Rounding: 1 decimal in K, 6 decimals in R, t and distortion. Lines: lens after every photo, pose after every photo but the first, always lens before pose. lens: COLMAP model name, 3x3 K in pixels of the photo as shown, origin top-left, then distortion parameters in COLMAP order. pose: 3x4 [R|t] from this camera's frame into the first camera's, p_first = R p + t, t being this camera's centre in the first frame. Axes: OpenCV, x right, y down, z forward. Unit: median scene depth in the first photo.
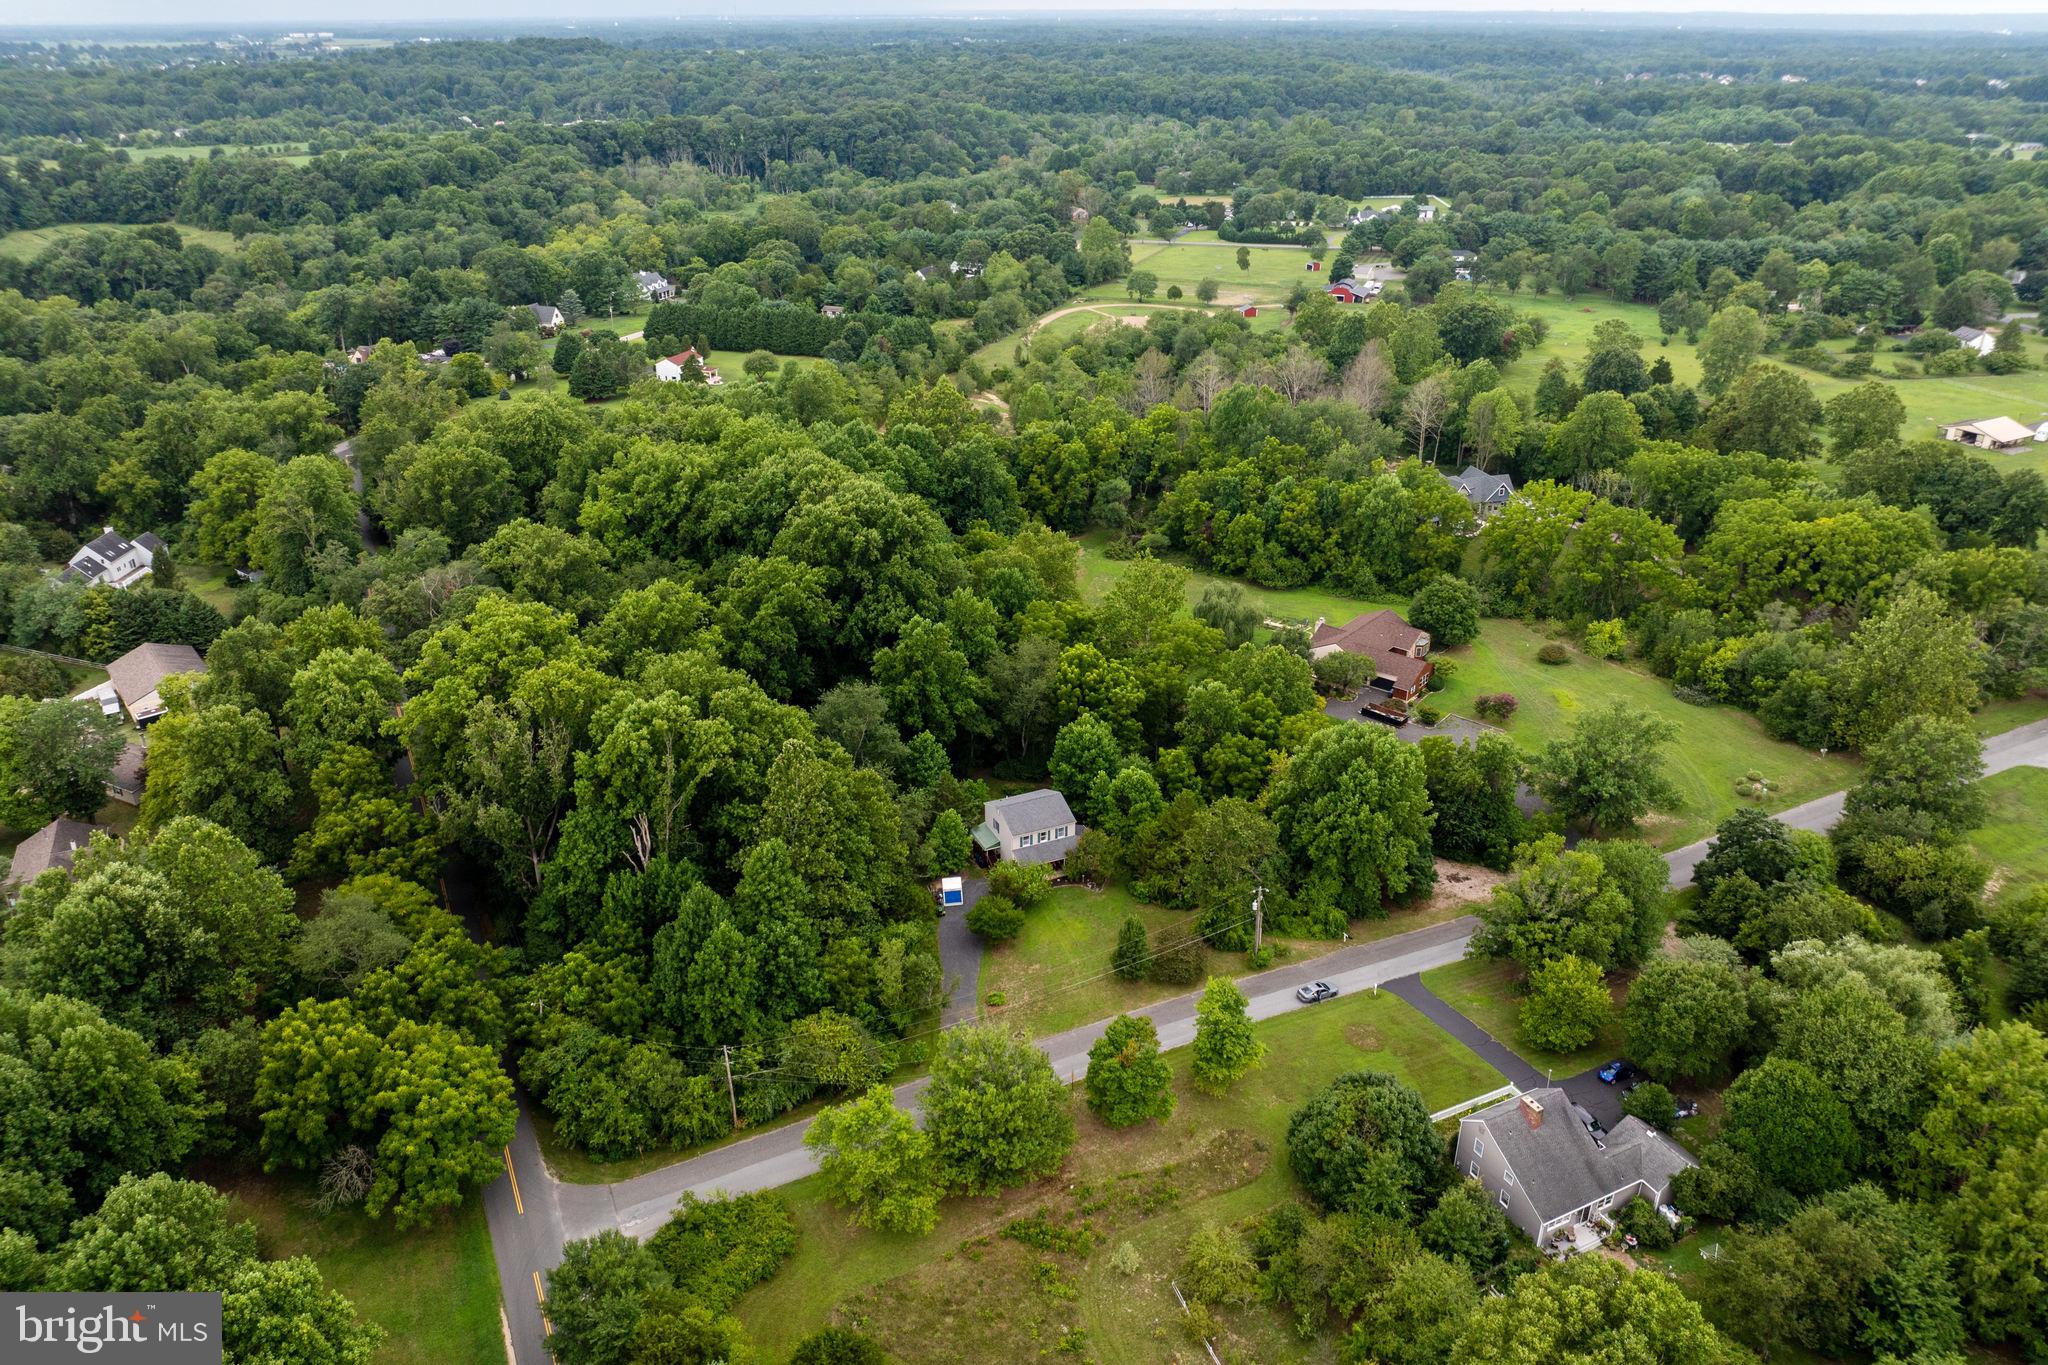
lens RADIAL K [[1456.9, 0, 1024.0], [0, 1456.9, 682.5], [0, 0, 1]] dist [-0.020436, -0.040461]
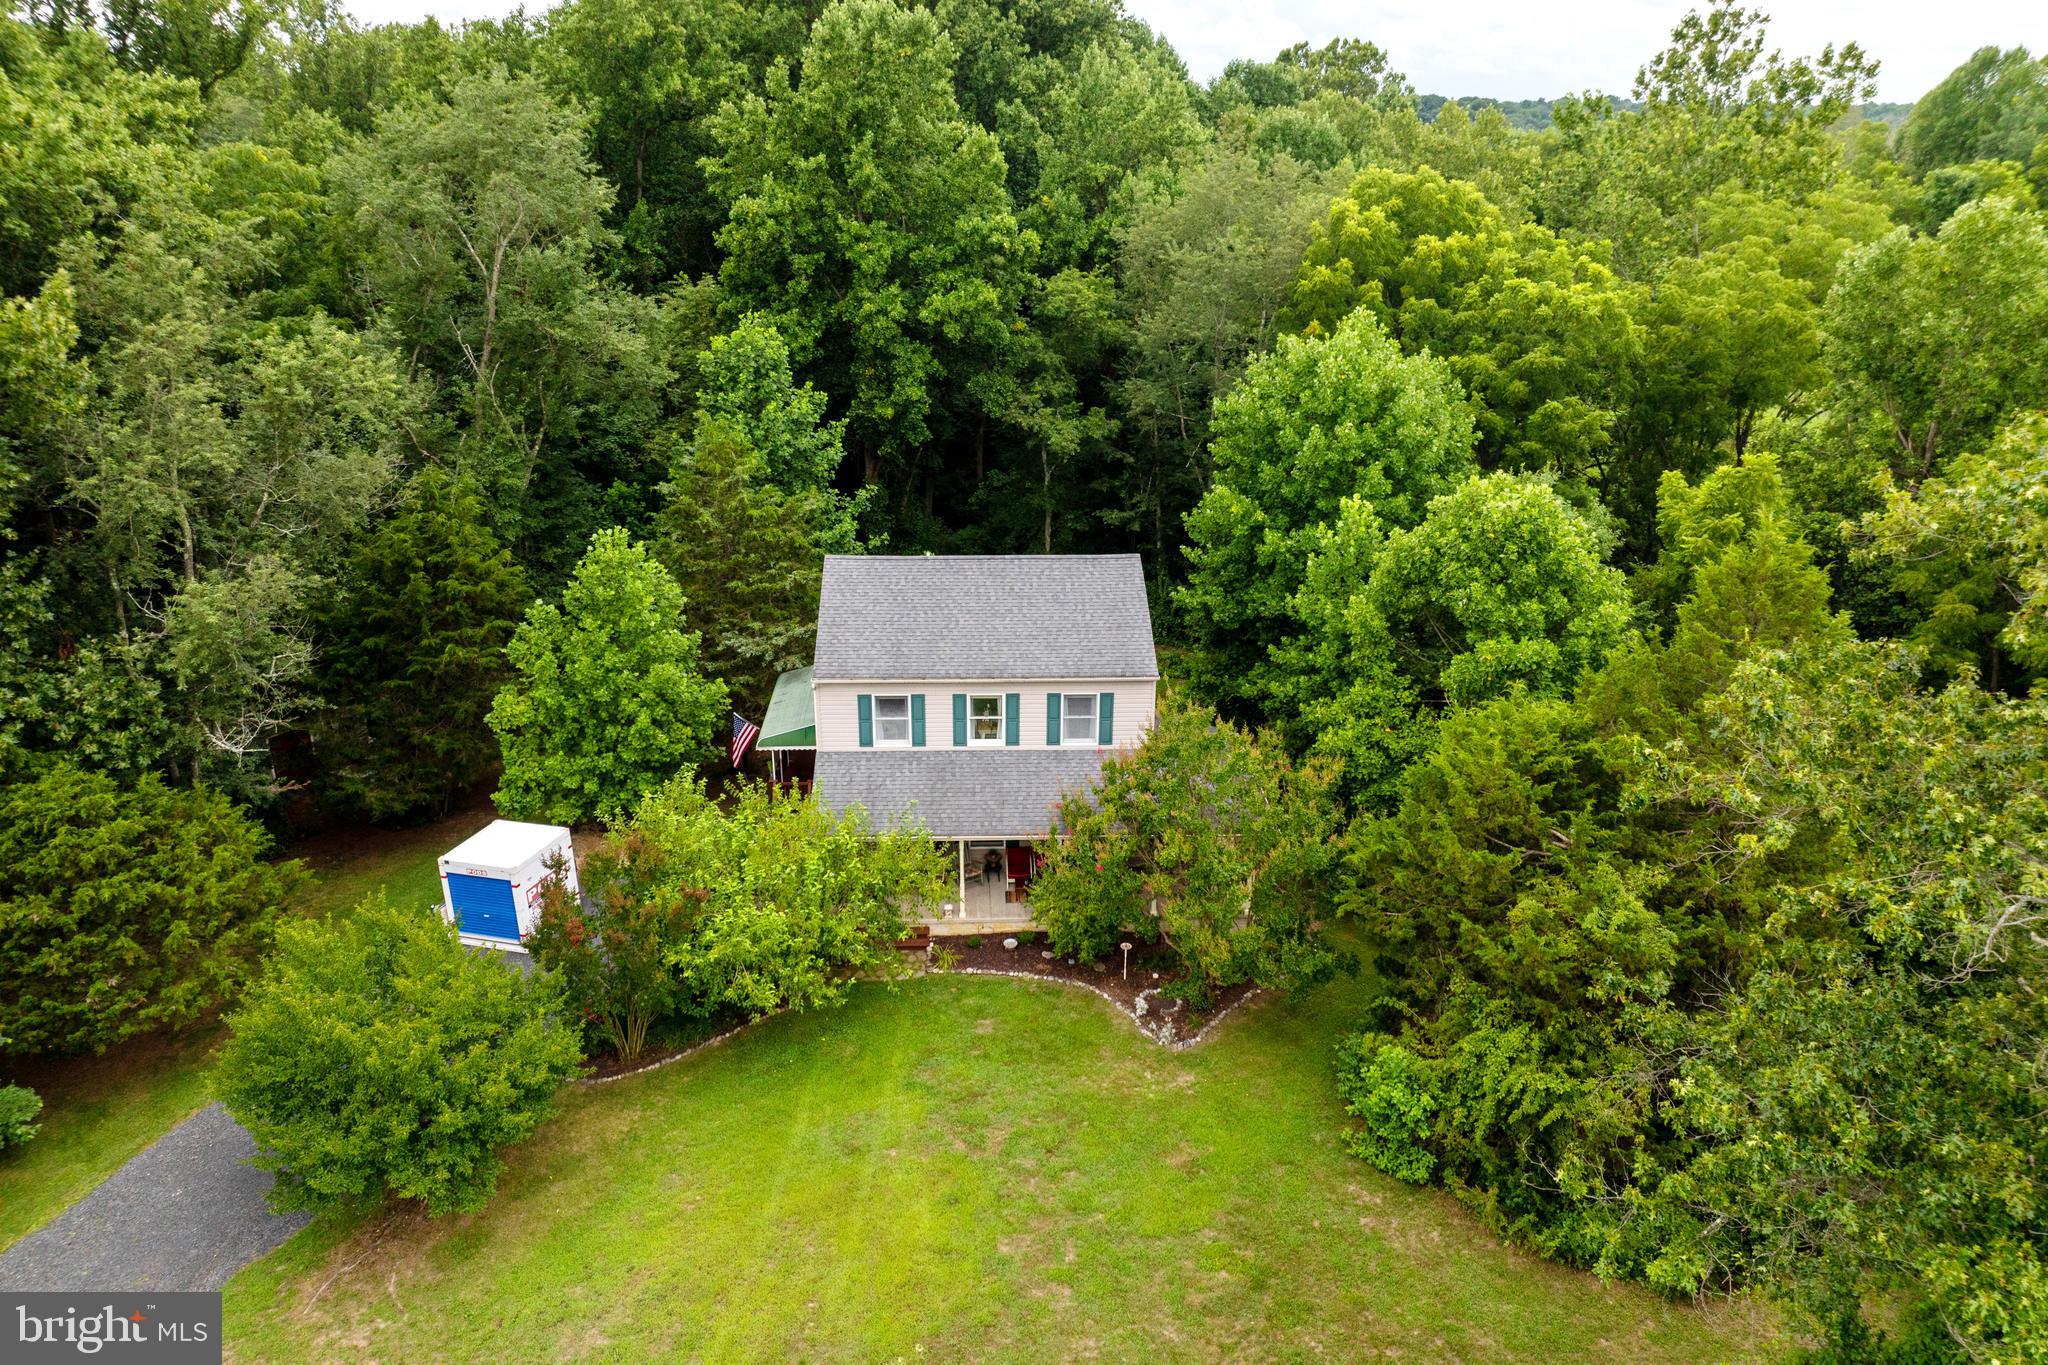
lens RADIAL K [[1456.9, 0, 1024.0], [0, 1456.9, 682.5], [0, 0, 1]] dist [-0.020436, -0.040461]
pose [[0.923489, 0.143132, -0.355923, 0.084125], [-0.167750, 0.985053, -0.039116, 0.099310], [0.345004, 0.095829, 0.933696, 0.747260]]
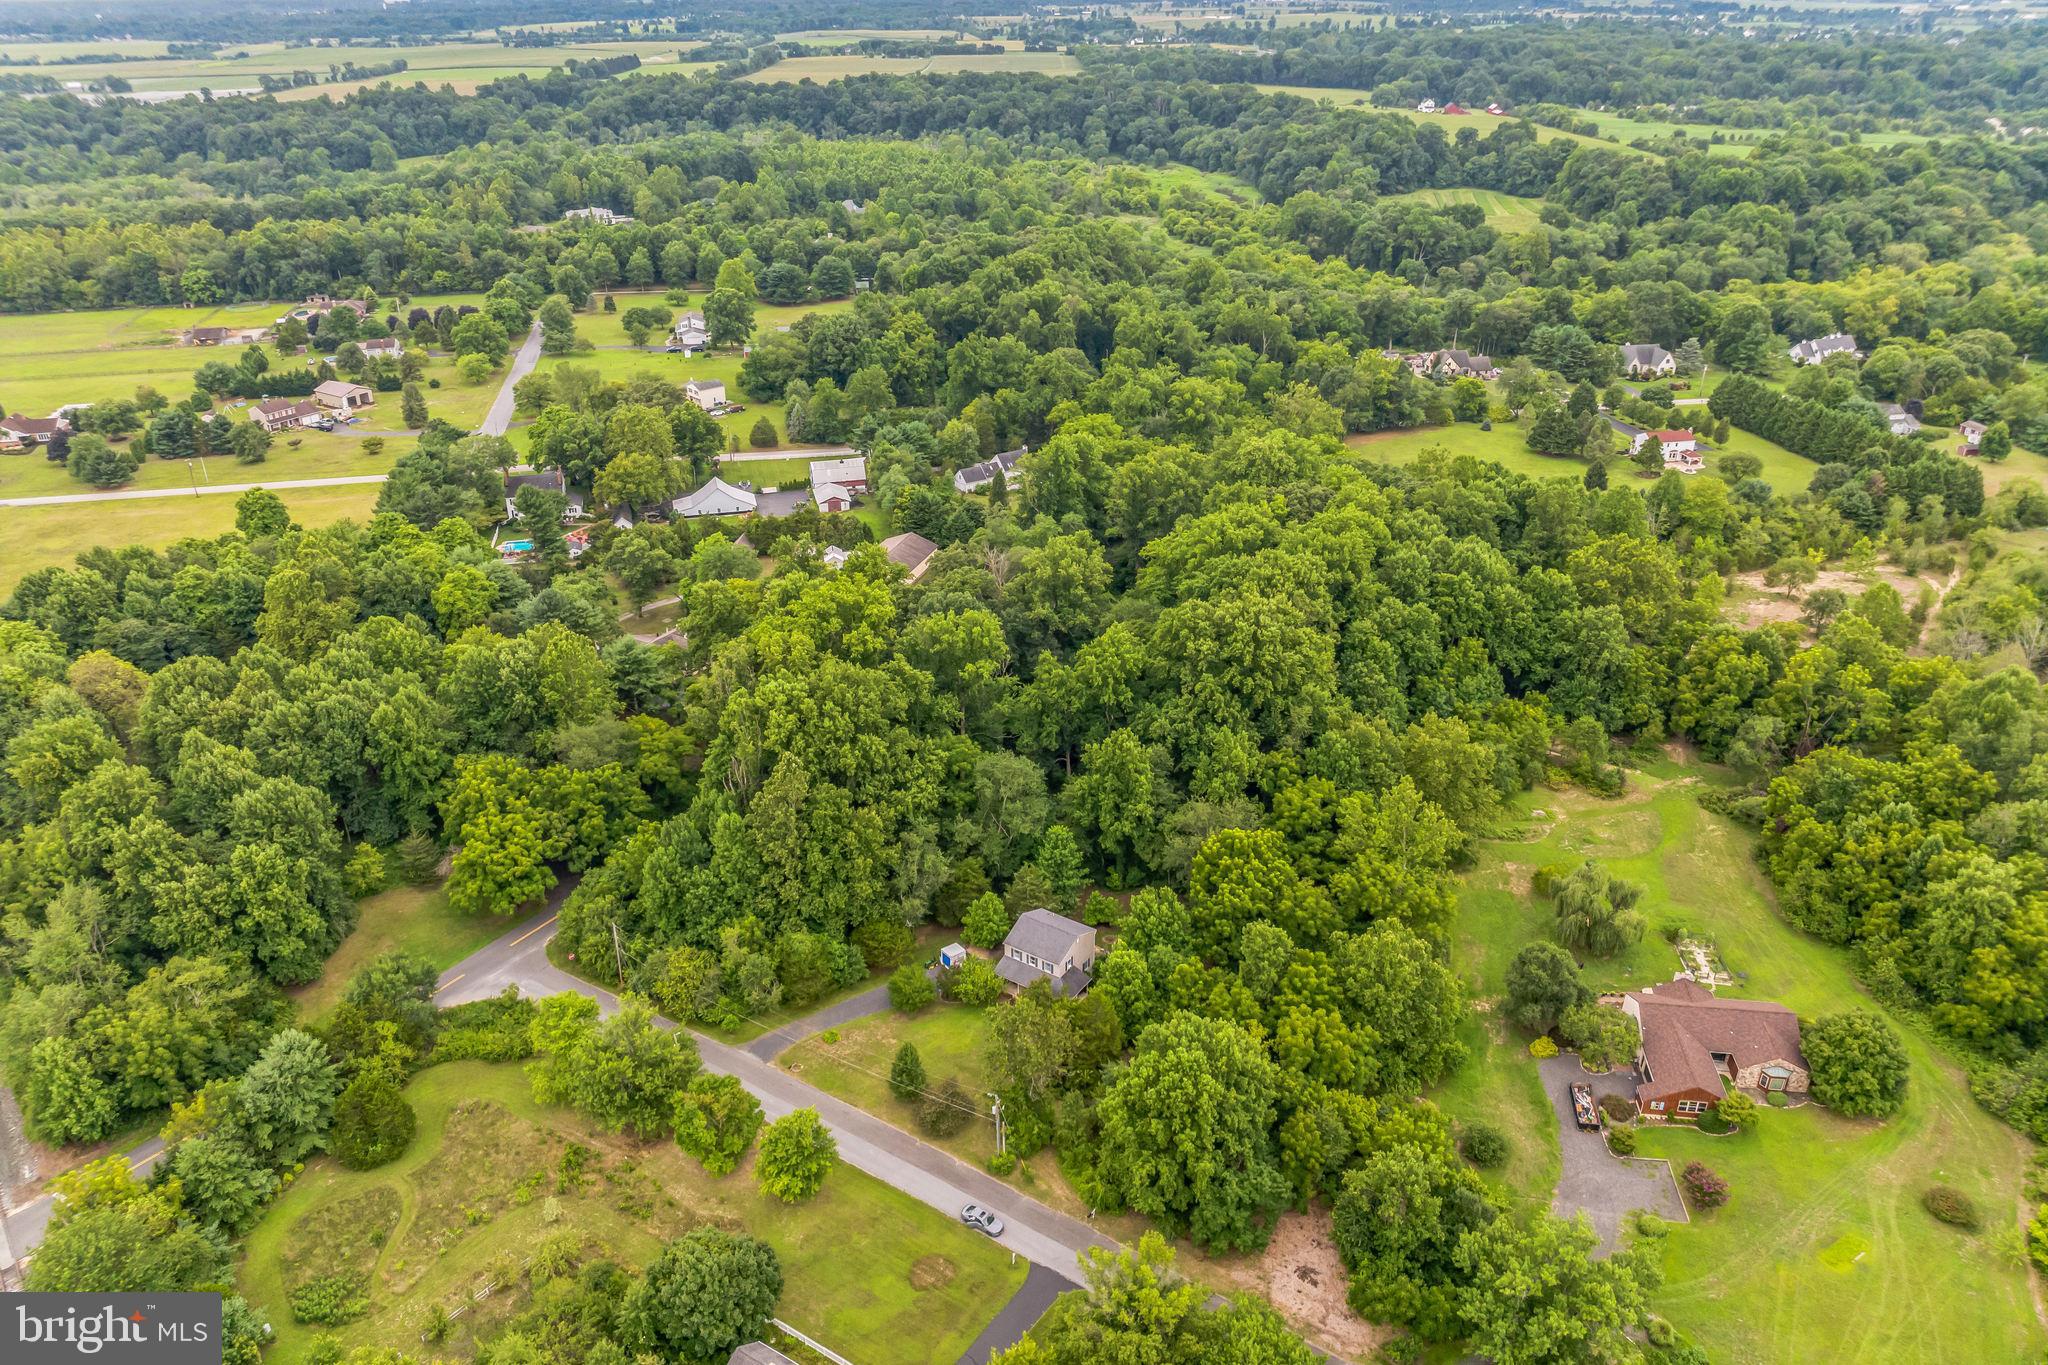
lens RADIAL K [[1447.7, 0, 1028.2], [0, 1447.7, 678.8], [0, 0, 1]] dist [-0.045336, 0.017421]
pose [[0.519330, 0.375258, -0.767774, 0.670806], [-0.353444, 0.912305, 0.206826, -0.266783], [0.778057, 0.163954, 0.606421, 0.315915]]
